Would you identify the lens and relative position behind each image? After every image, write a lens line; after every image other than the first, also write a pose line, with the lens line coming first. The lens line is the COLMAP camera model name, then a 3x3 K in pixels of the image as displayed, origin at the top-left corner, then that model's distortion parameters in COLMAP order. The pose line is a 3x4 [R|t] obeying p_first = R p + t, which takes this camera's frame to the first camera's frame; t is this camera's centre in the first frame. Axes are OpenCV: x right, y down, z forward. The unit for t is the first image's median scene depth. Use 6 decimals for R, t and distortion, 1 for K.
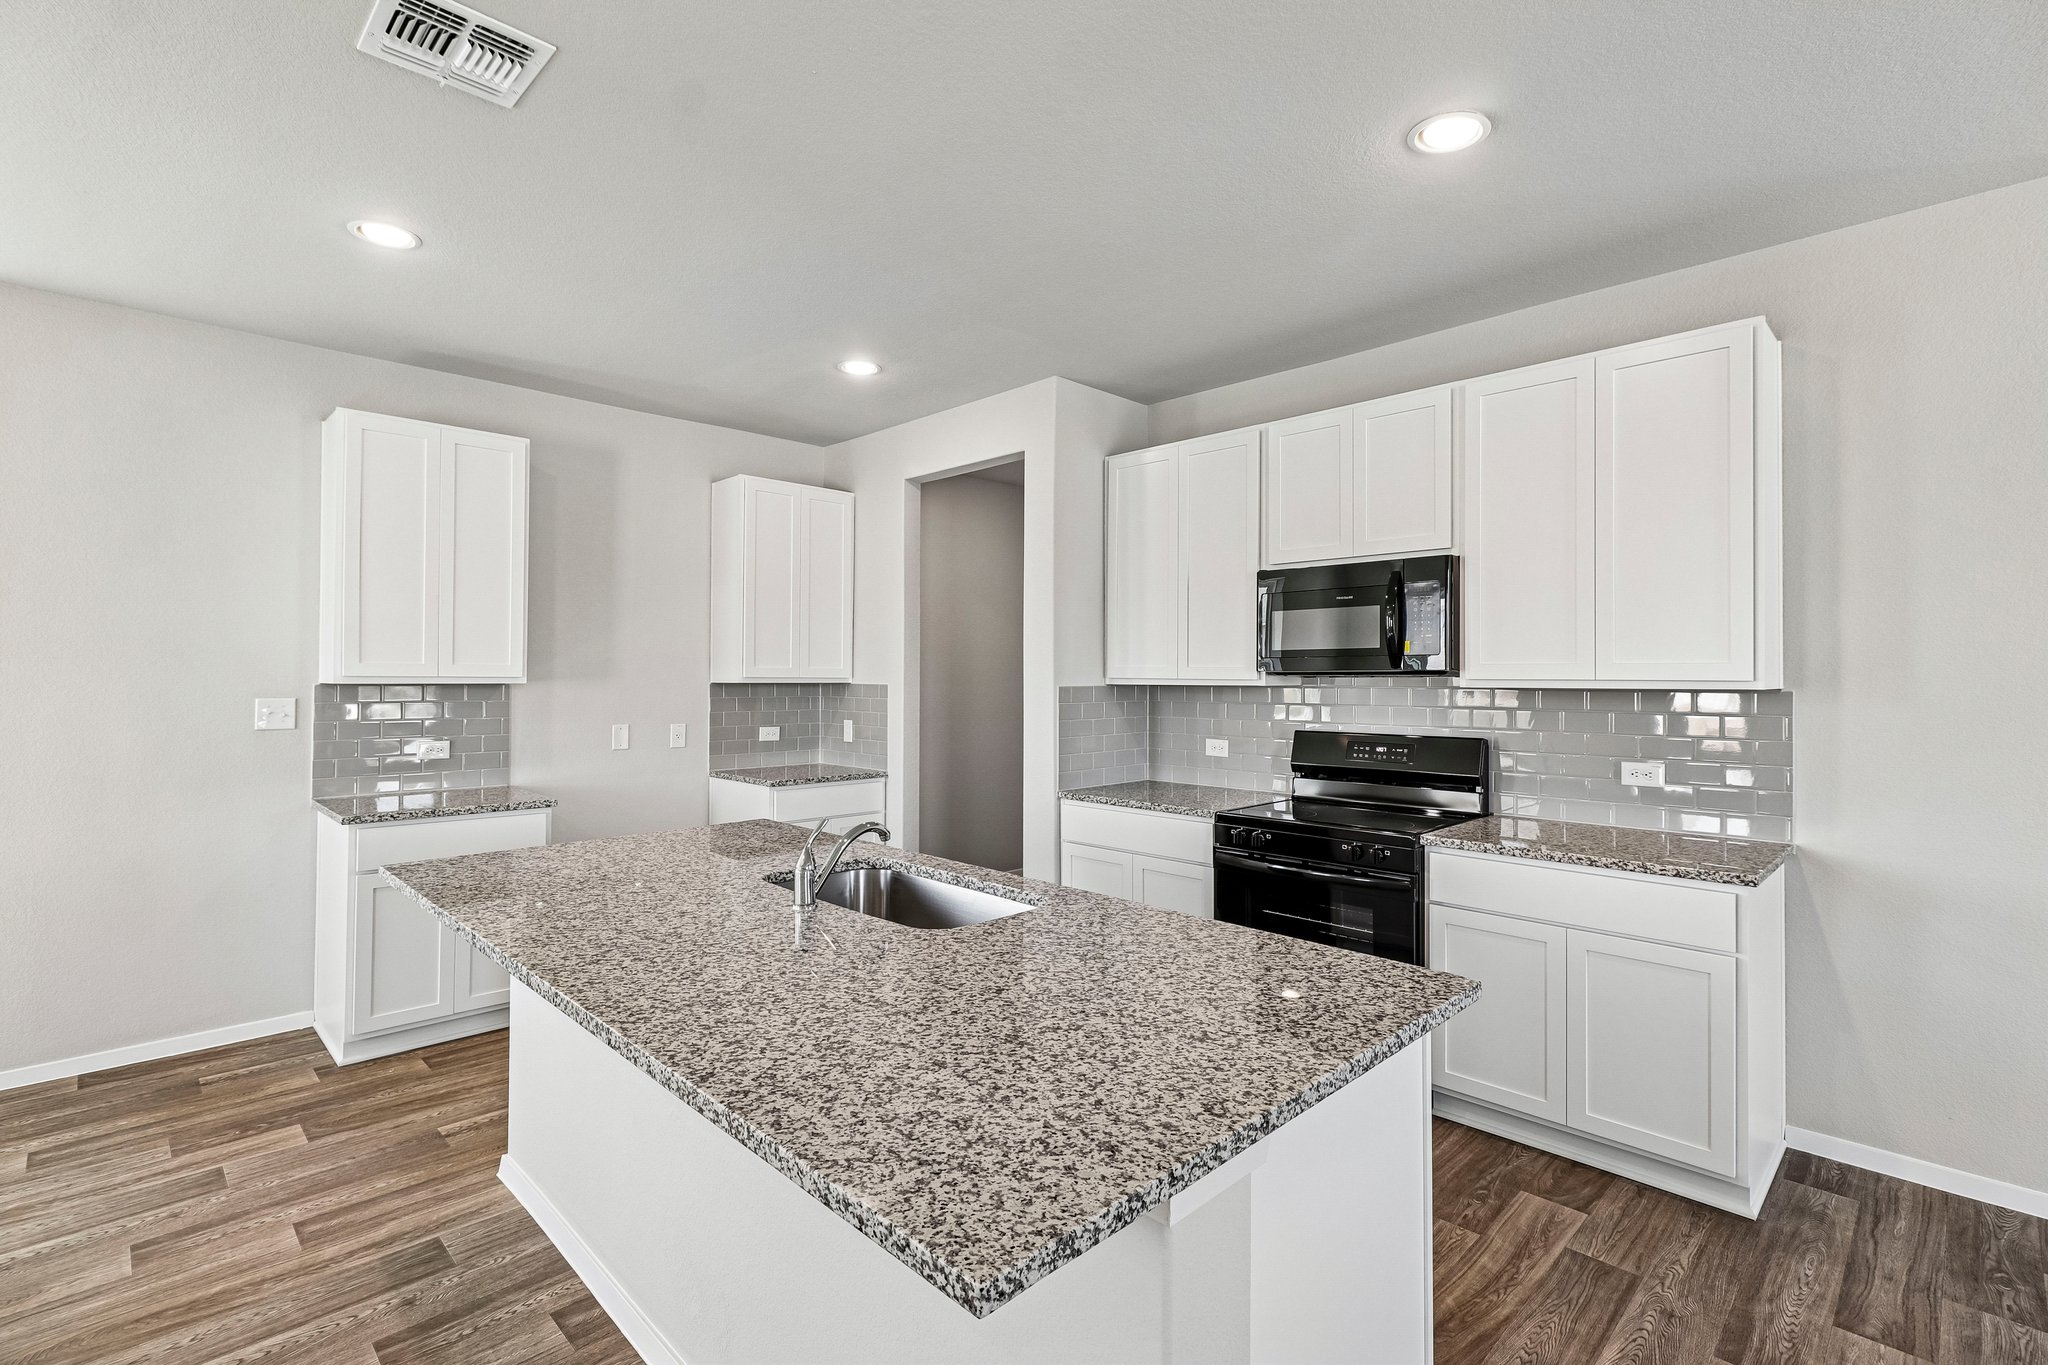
lens RADIAL K [[942.5, 0, 1028.3], [0, 942.5, 665.6], [0, 0, 1]] dist [0.011210, -0.003524]
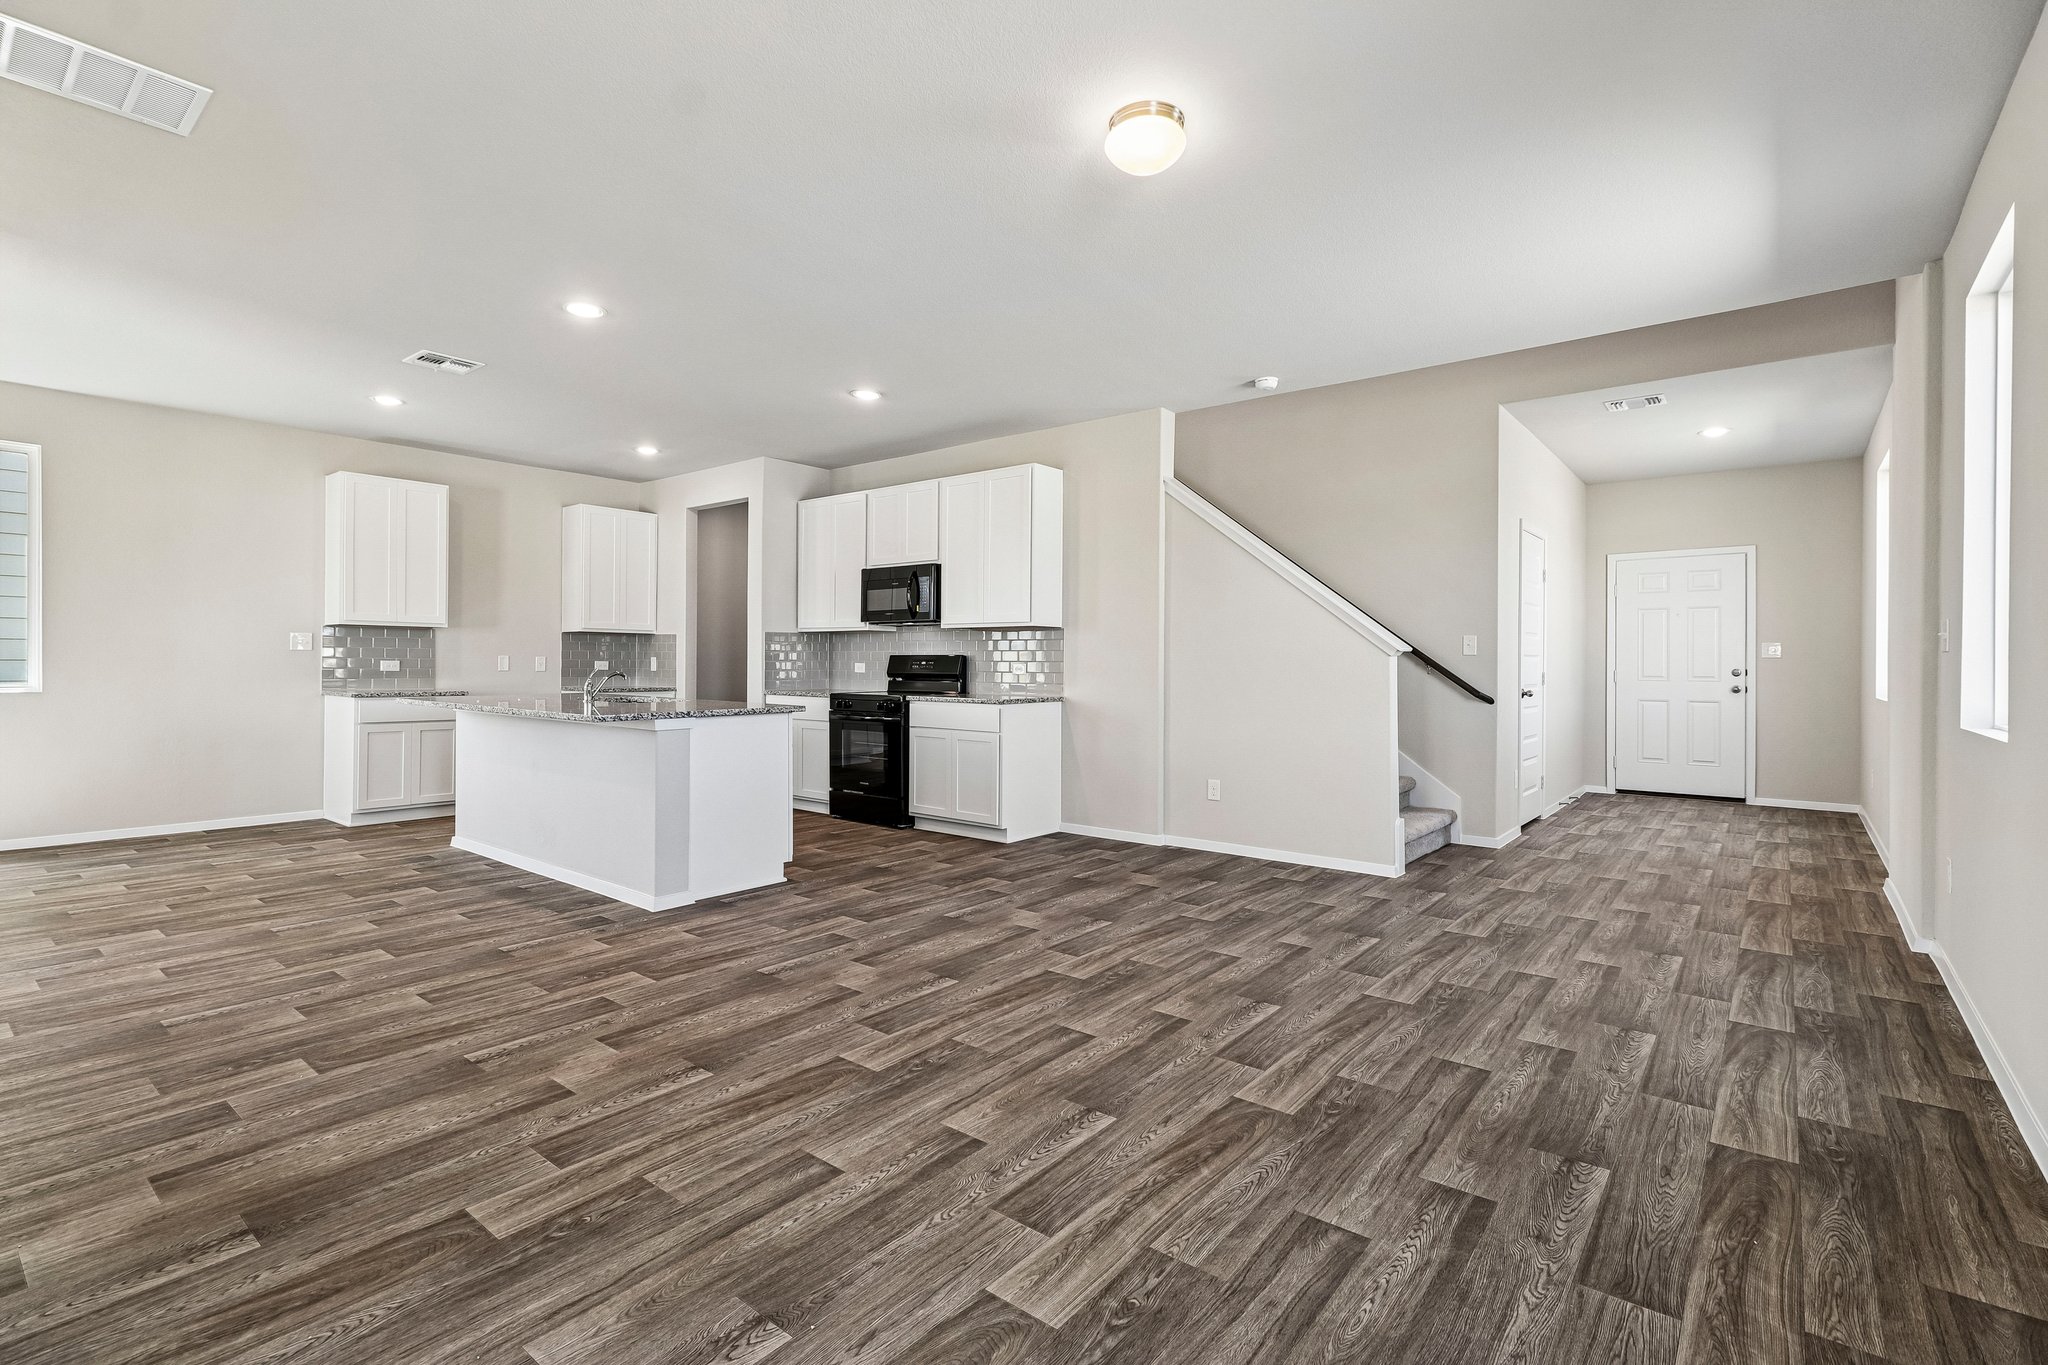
lens RADIAL K [[942.5, 0, 1028.3], [0, 942.5, 665.6], [0, 0, 1]] dist [0.011210, -0.003524]
pose [[0.993514, 0.003164, 0.113669, 0.335735], [-0.004934, 0.999871, 0.015287, 0.058581], [-0.113606, -0.015748, 0.993401, -0.859384]]
